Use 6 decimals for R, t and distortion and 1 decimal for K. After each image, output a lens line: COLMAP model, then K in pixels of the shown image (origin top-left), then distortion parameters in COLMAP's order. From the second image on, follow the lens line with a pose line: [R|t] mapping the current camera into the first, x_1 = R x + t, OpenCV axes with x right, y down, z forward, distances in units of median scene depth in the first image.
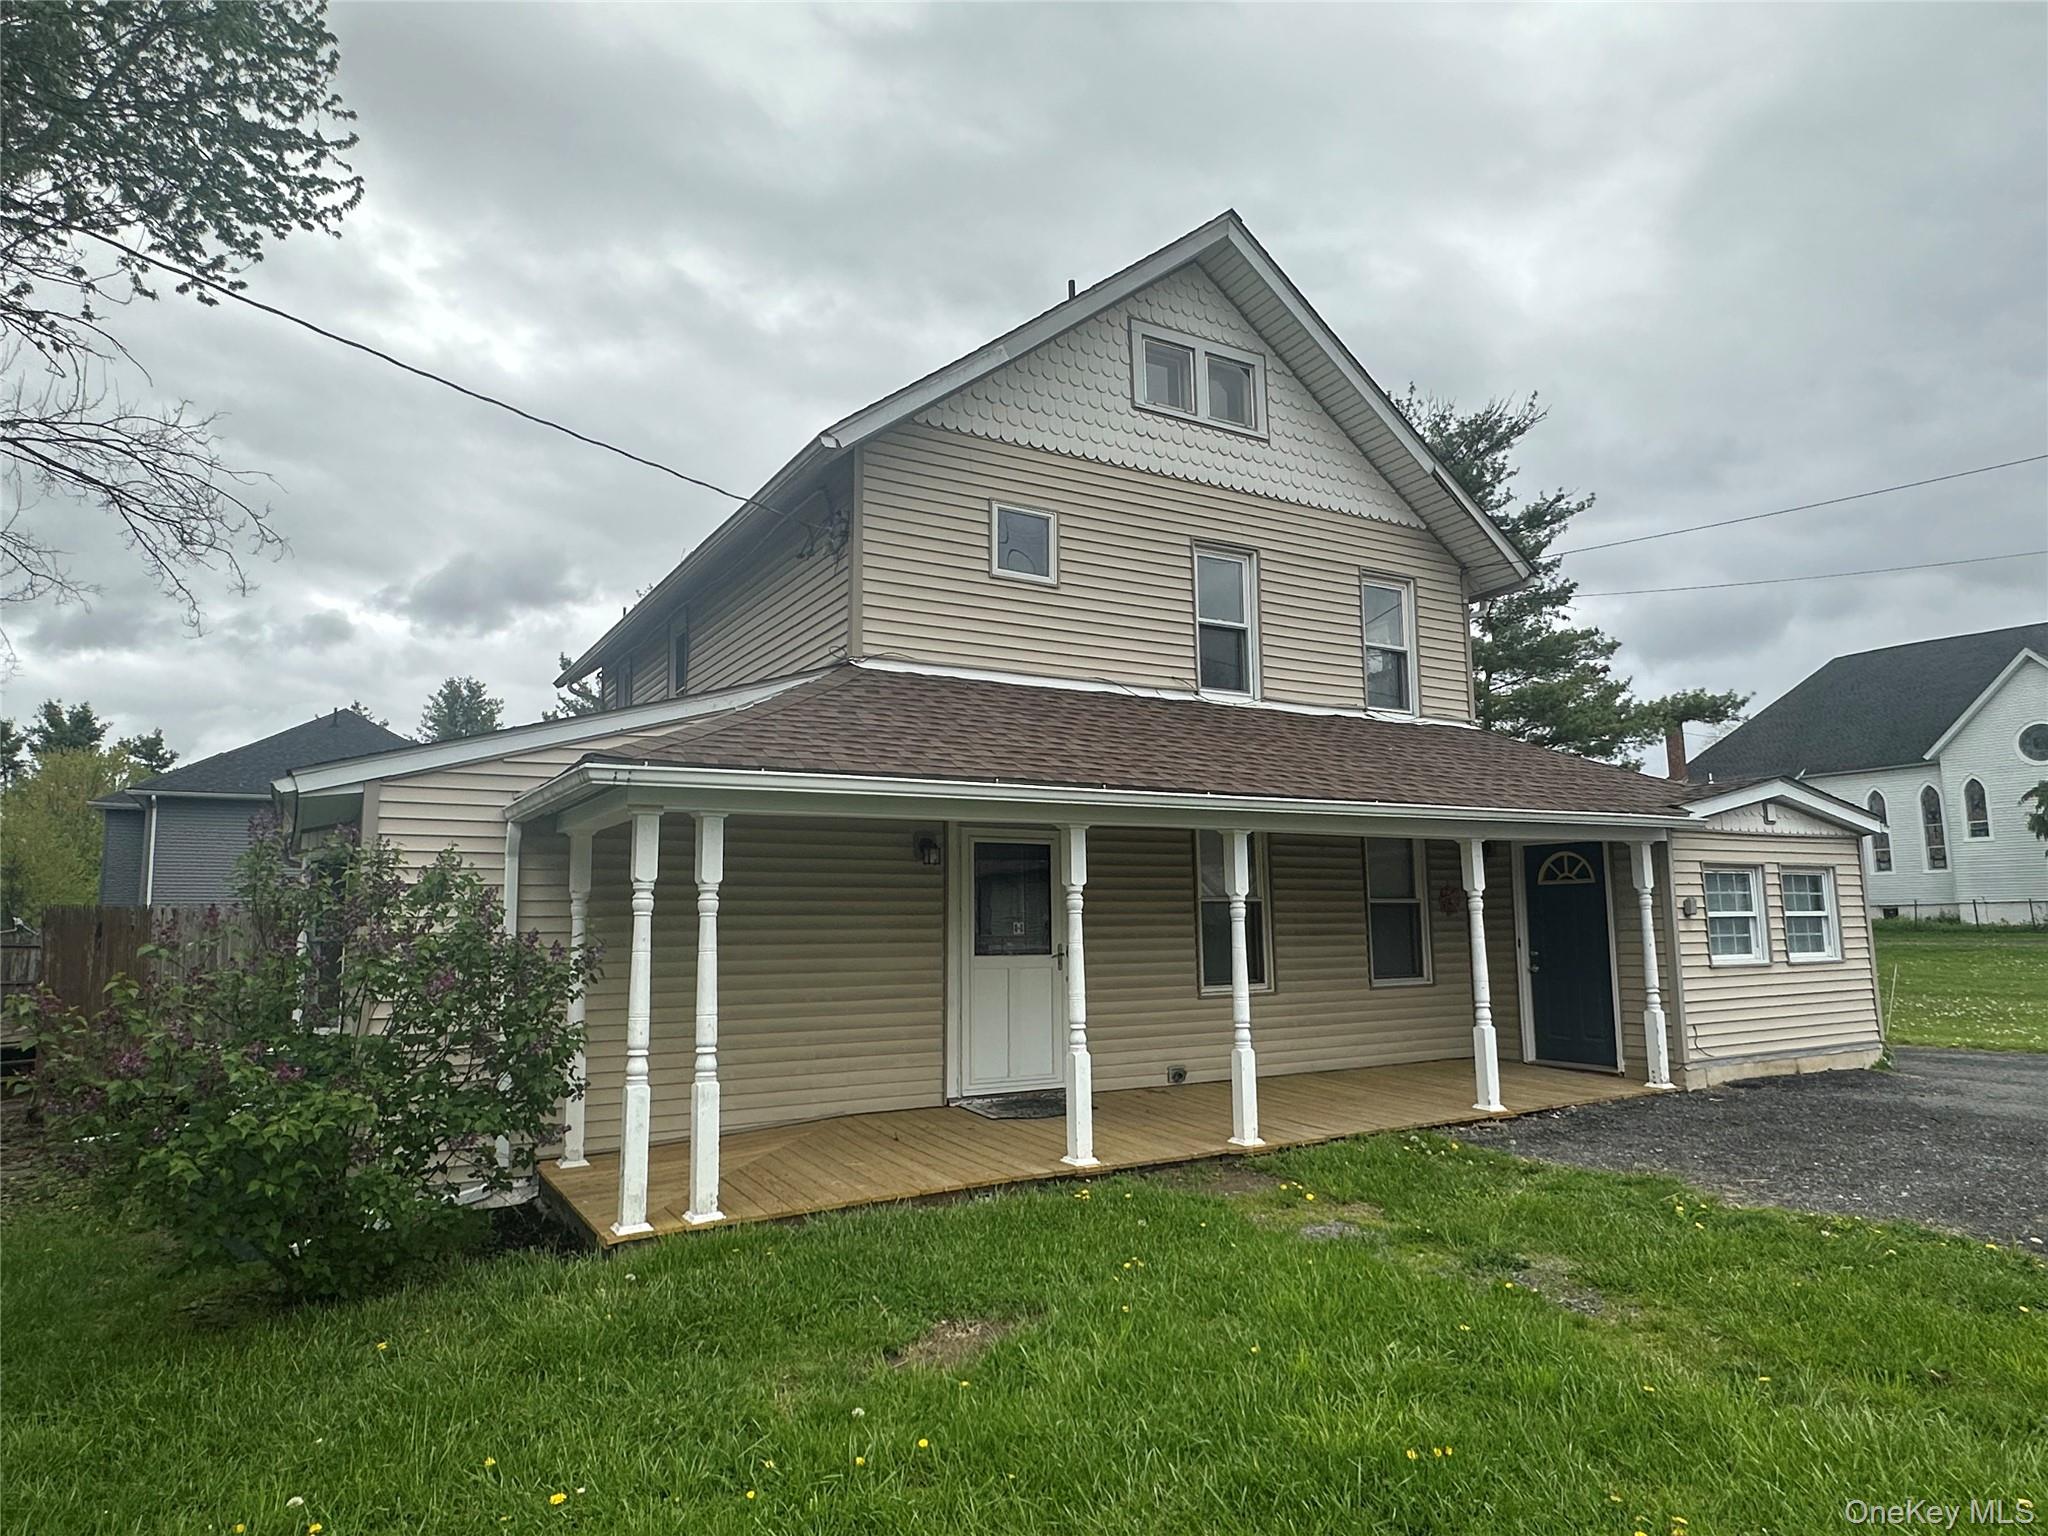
lens RADIAL K [[1253.4, 0, 1021.1], [0, 1253.4, 765.3], [0, 0, 1]] dist [0.001986, -0.002438]
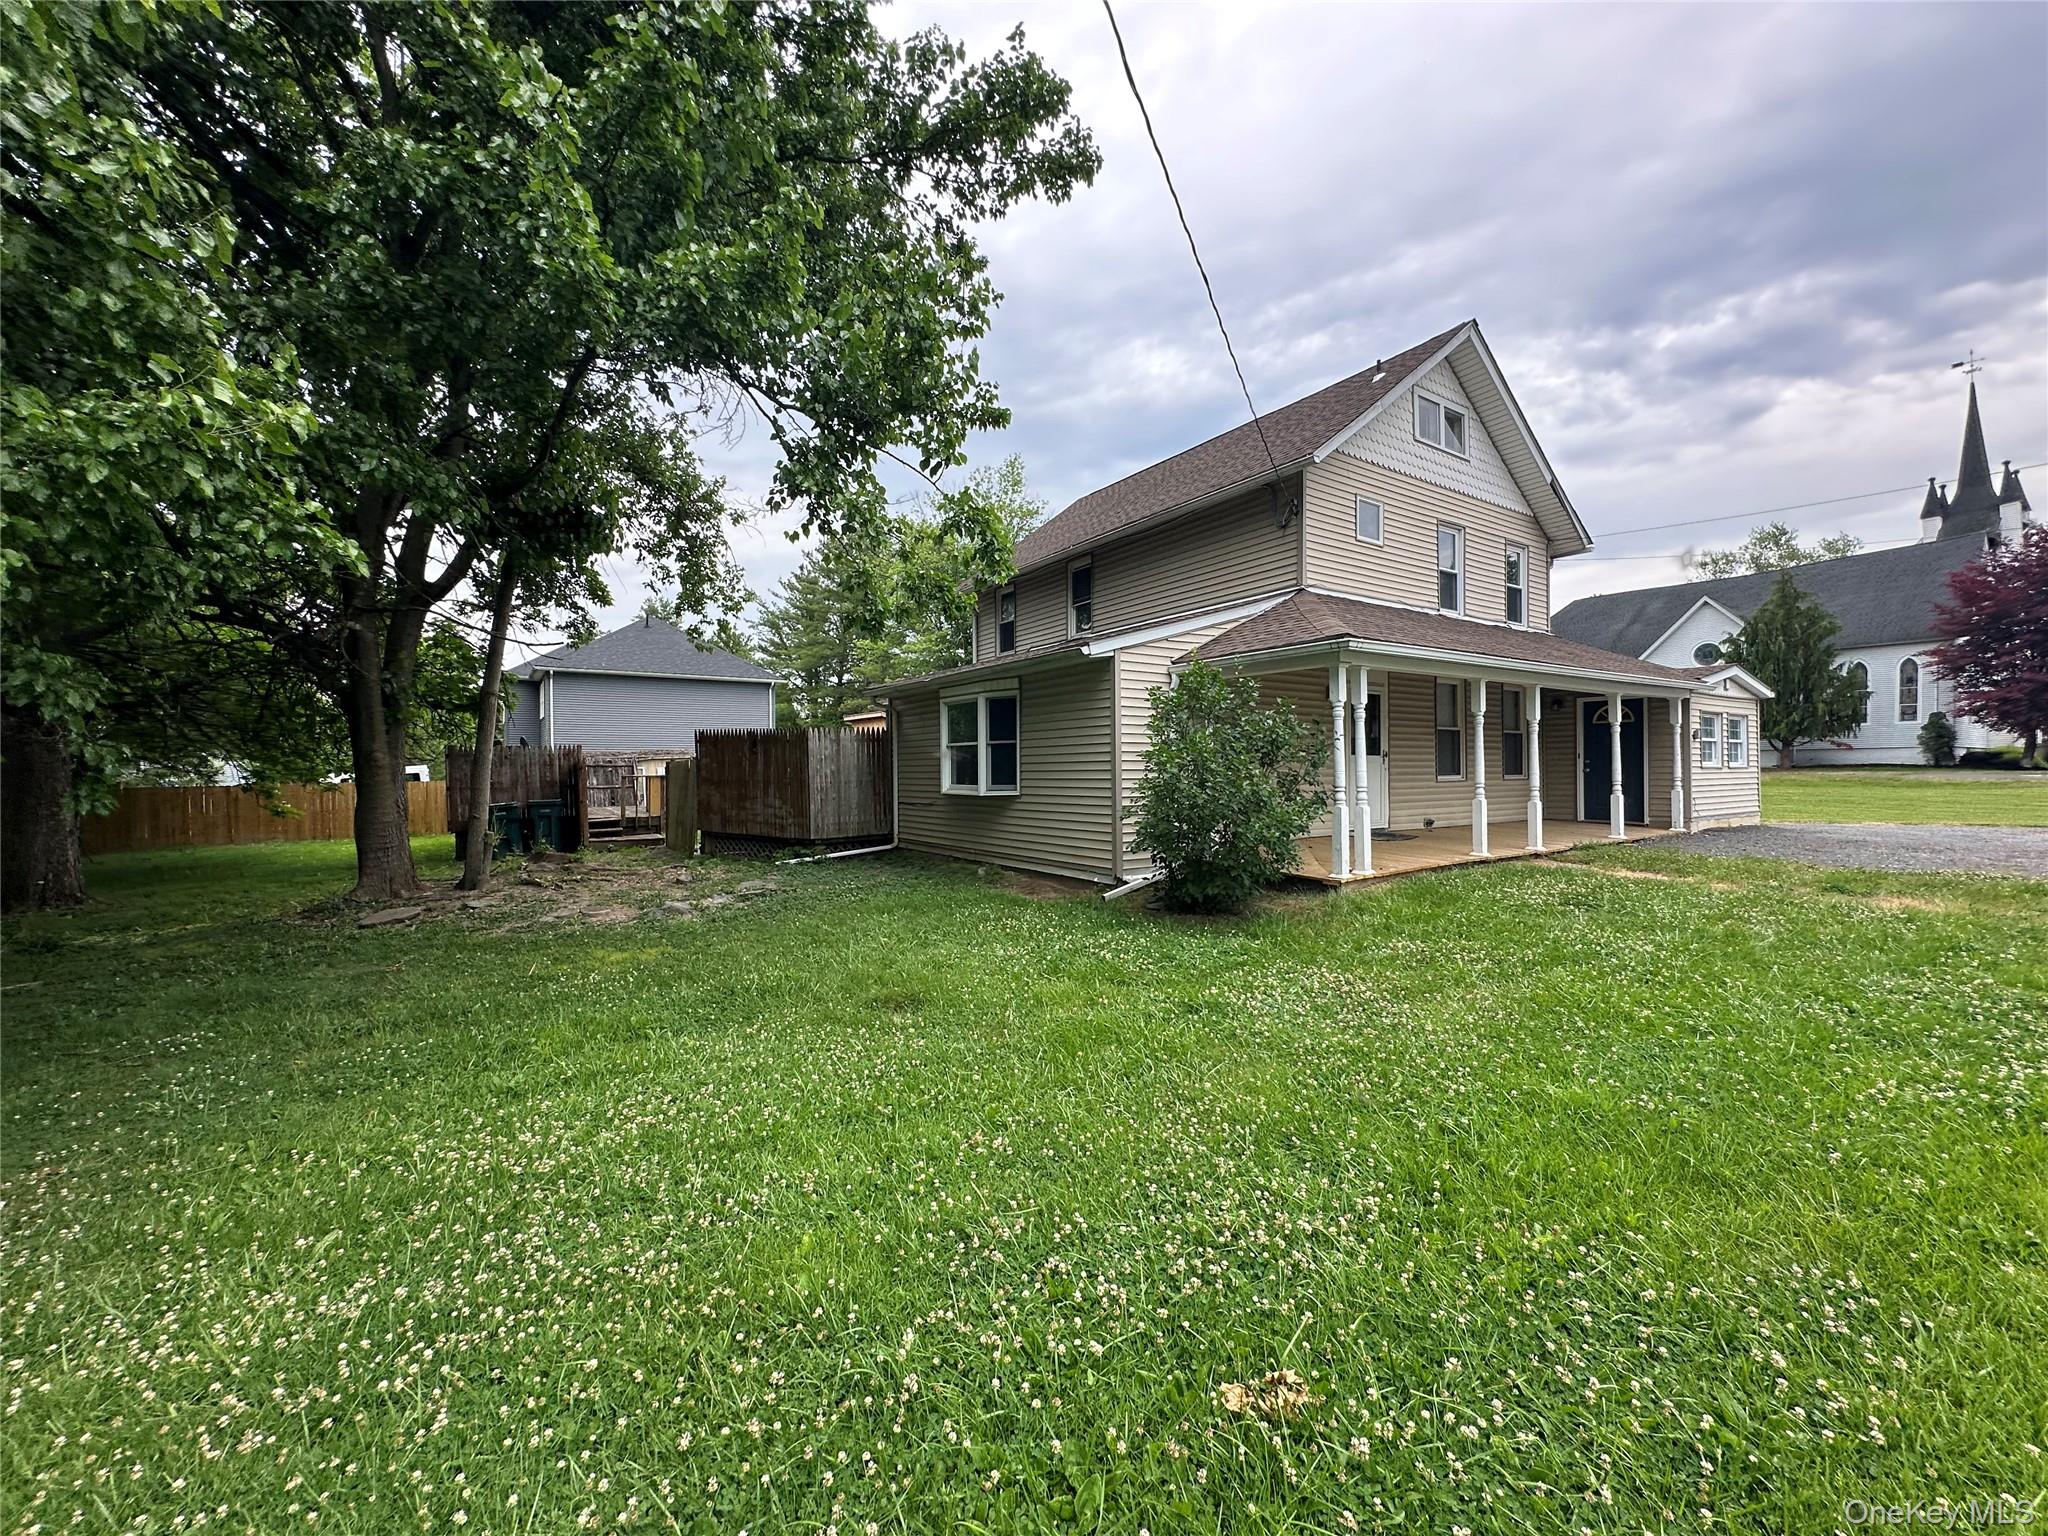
lens RADIAL K [[820.5, 0, 1022.9], [0, 820.5, 766.4], [0, 0, 1]] dist [-0.006641, 0.001238]
pose [[0.998695, 0.006417, 0.050669, -0.483224], [-0.012608, 0.992349, 0.122821, 0.024472], [-0.049493, -0.123300, 0.991134, -0.128912]]
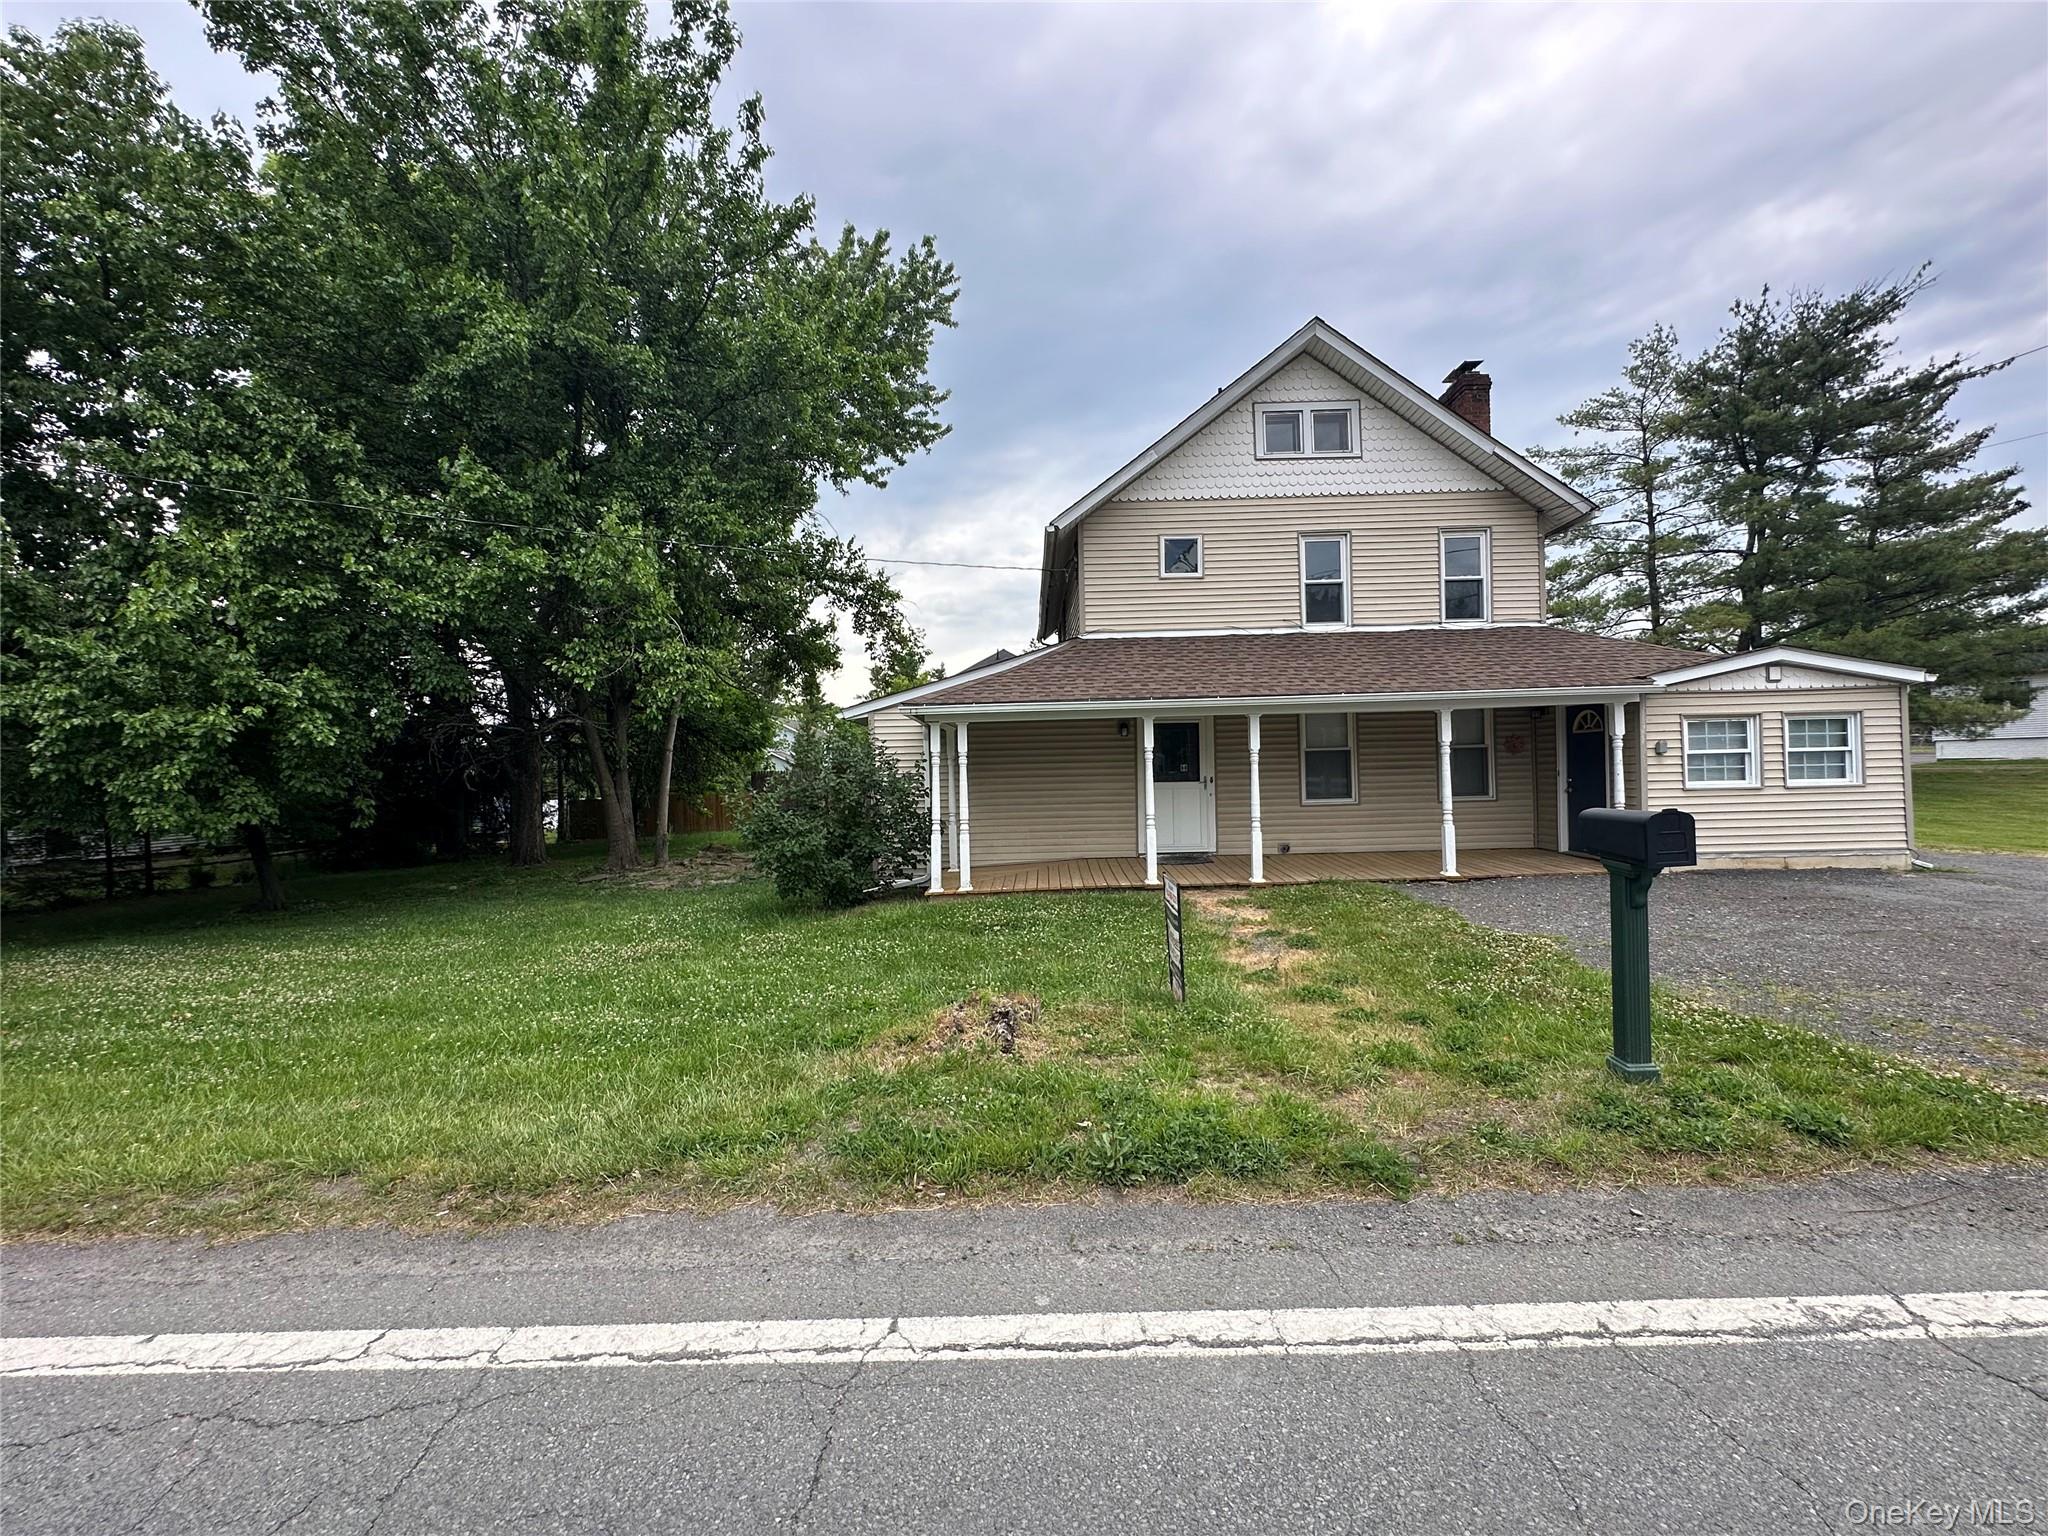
lens RADIAL K [[820.5, 0, 1028.0], [0, 820.5, 766.7], [0, 0, 1]] dist [-0.006641, 0.001238]
pose [[0.854112, -0.009645, -0.520000, 0.386240], [0.079883, 0.990397, 0.112840, -0.025008], [0.513918, -0.137917, 0.846680, -0.141843]]
